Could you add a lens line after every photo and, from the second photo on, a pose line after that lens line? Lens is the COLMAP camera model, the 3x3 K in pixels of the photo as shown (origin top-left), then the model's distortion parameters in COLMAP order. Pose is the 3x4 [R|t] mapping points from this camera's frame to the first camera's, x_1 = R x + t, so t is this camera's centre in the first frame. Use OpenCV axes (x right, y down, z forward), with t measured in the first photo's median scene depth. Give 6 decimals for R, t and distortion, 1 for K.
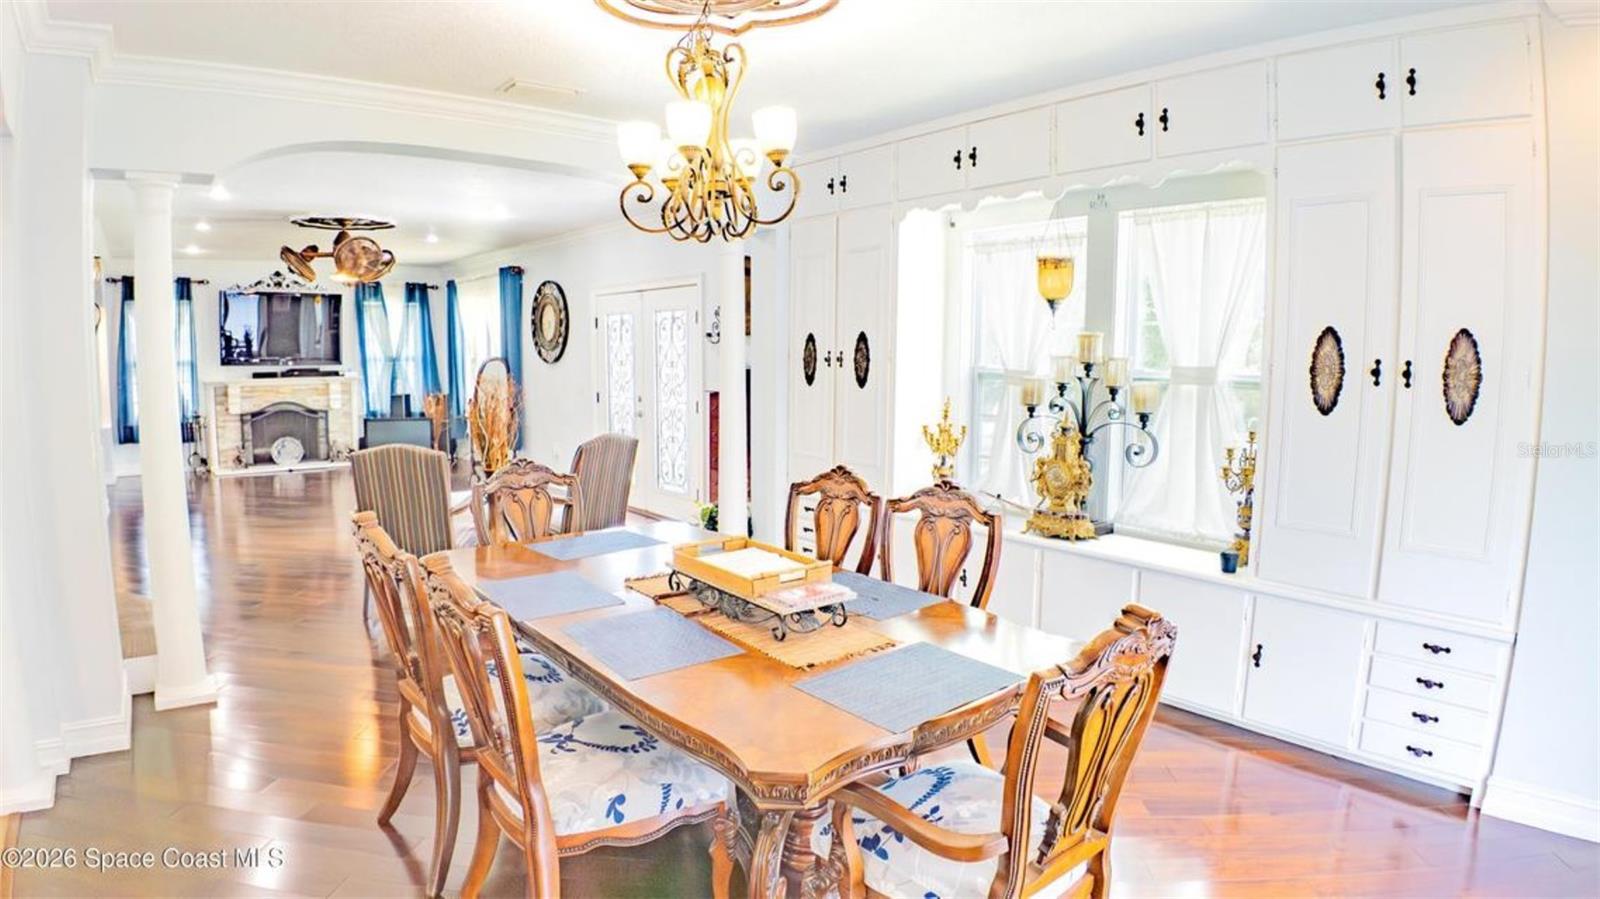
lens RADIAL K [[860.8, 0, 802.2], [0, 860.8, 441.6], [0, 0, 1]] dist [-0.062458, -0.001616]
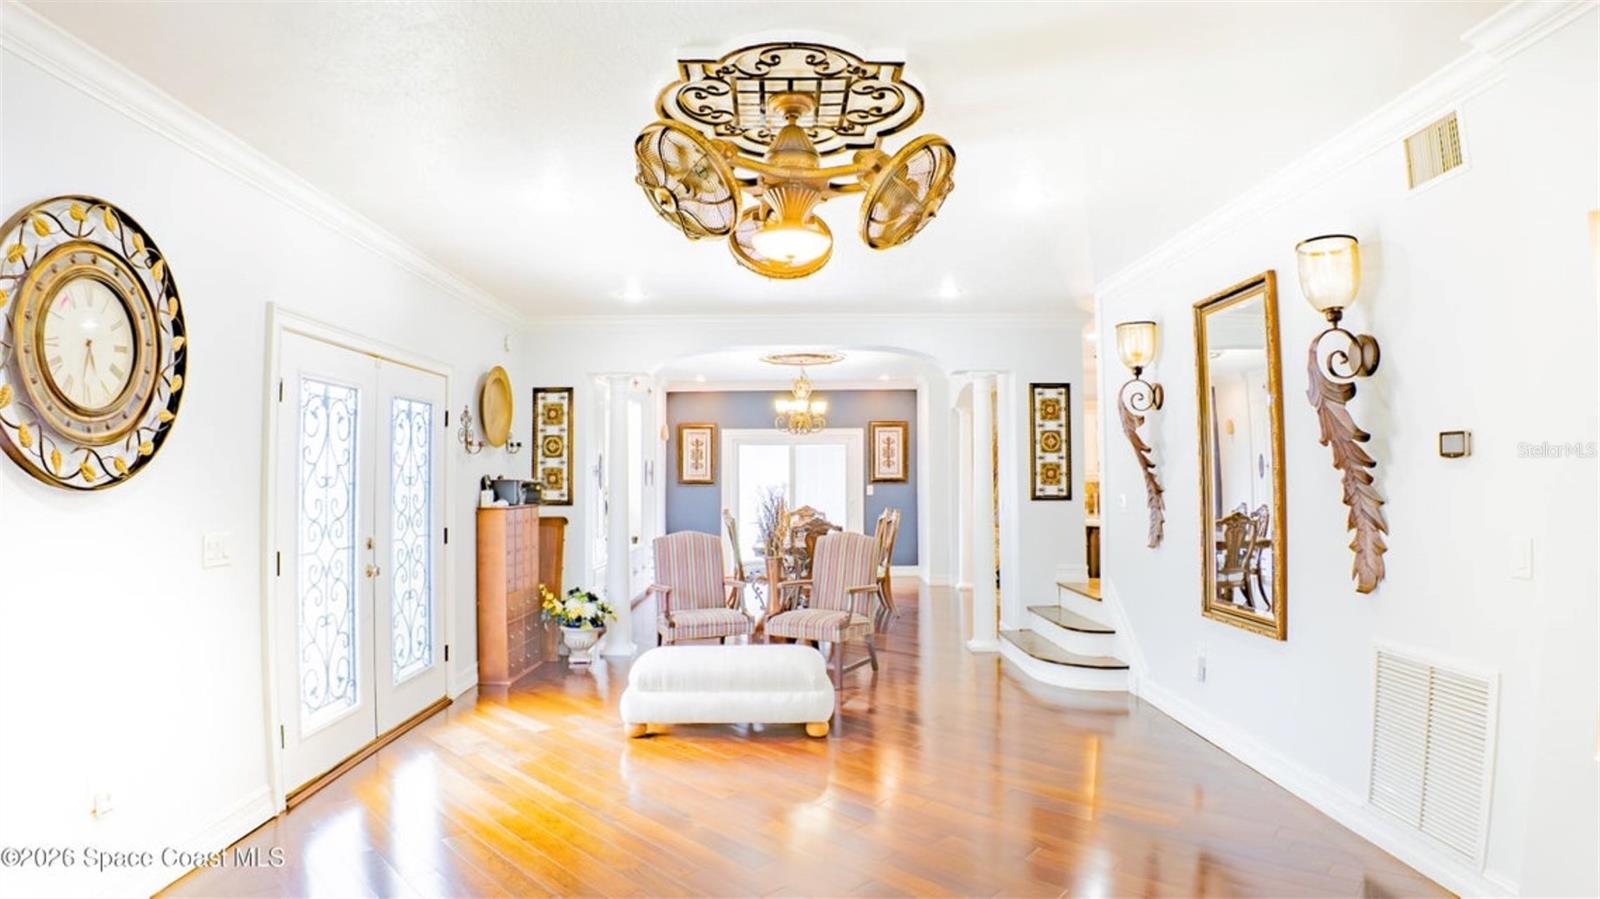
lens RADIAL K [[860.8, 0, 798.6], [0, 860.8, 455.4], [0, 0, 1]] dist [-0.062458, -0.001616]
pose [[-0.784347, 0.024470, 0.619839, -0.791117], [0.073367, 0.995868, 0.053523, -0.121805], [-0.615968, 0.087457, -0.782901, 1.313049]]
